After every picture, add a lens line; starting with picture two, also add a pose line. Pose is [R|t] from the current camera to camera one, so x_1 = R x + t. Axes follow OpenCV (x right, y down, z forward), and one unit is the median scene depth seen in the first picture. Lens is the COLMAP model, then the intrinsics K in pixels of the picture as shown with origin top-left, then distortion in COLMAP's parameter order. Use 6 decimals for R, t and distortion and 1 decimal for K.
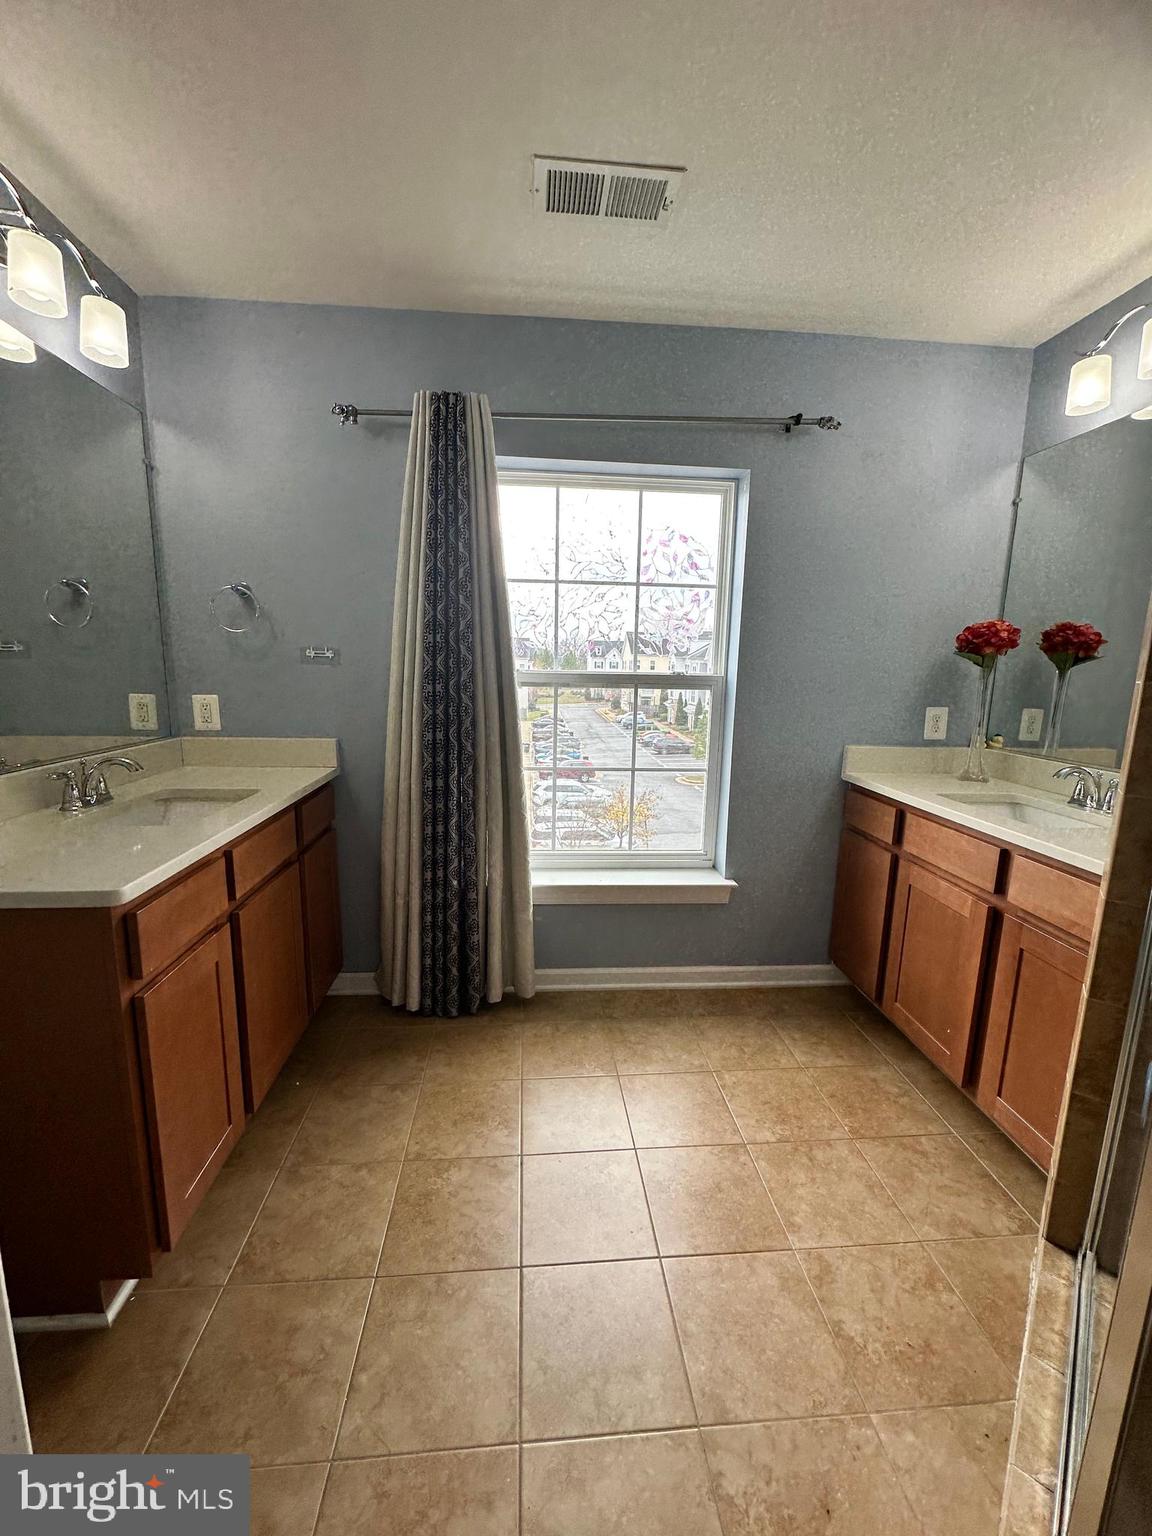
lens RADIAL K [[611.9, 0, 577.9], [0, 611.9, 767.2], [0, 0, 1]] dist [-0.004497, -0.000016]
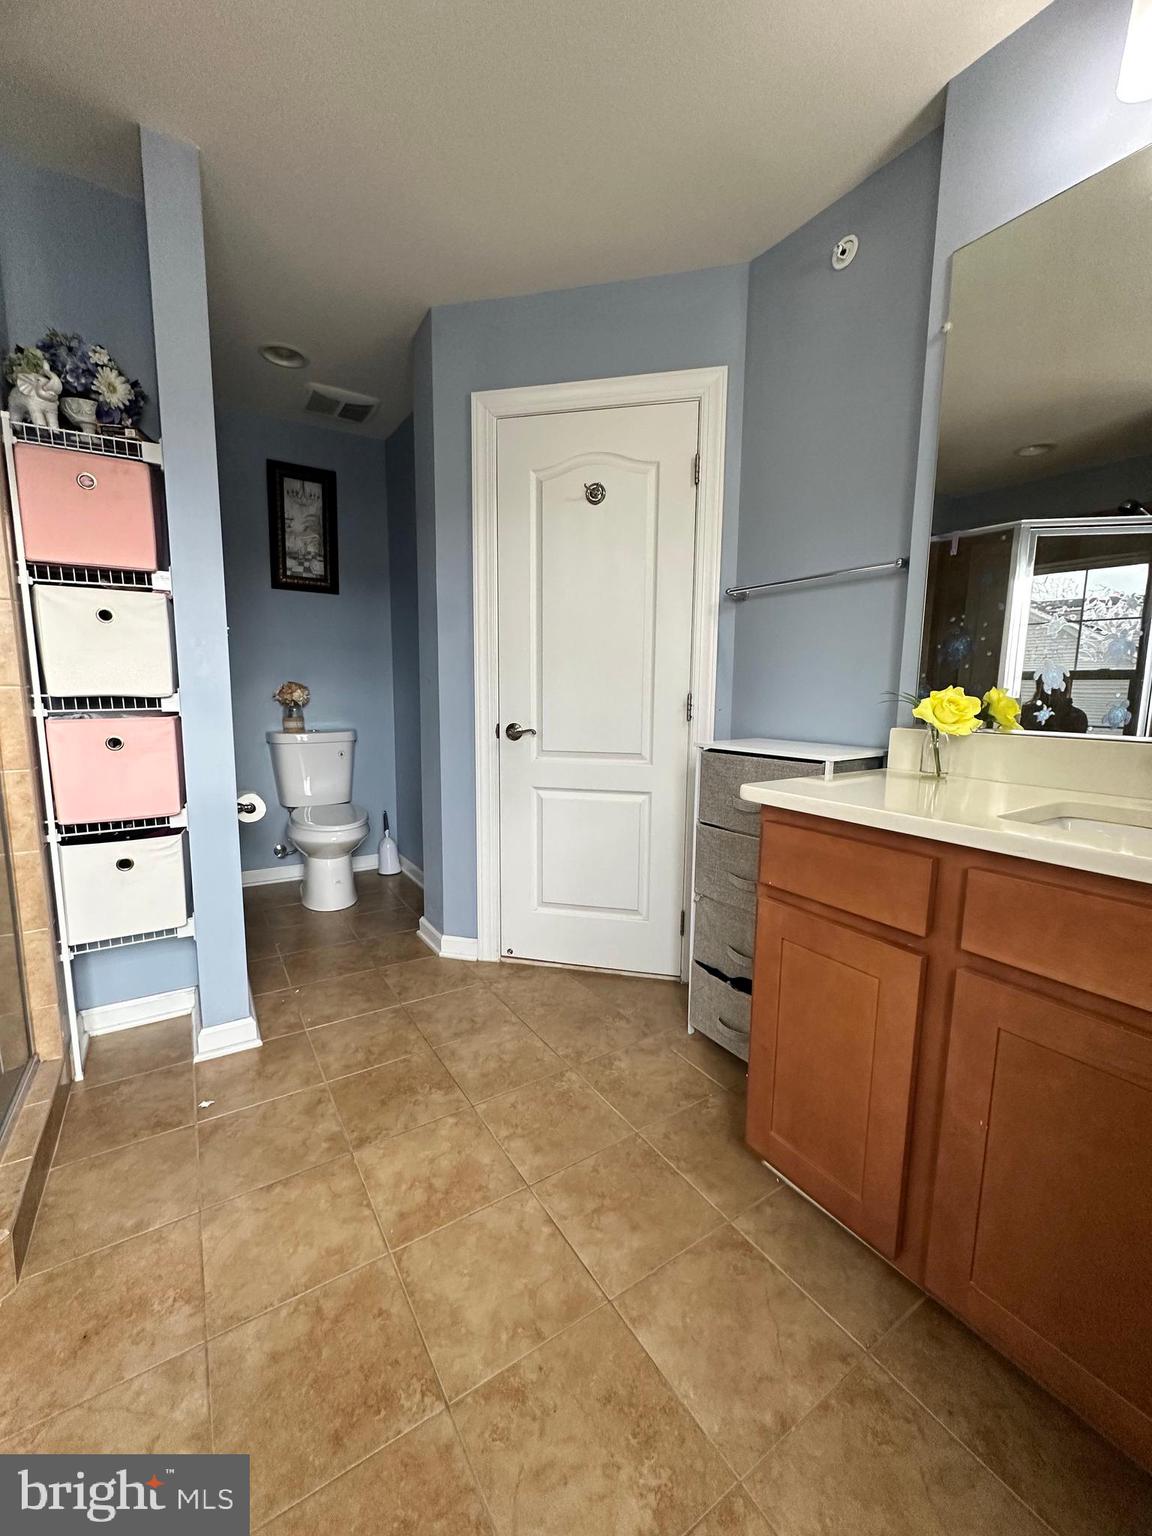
lens RADIAL K [[611.9, 0, 573.6], [0, 611.9, 768.8], [0, 0, 1]] dist [-0.004497, -0.000016]
pose [[-0.883494, 0.029408, -0.467518, 0.053509], [-0.108500, 0.958041, 0.265301, -0.056452], [0.455703, 0.285117, -0.843233, 0.909455]]
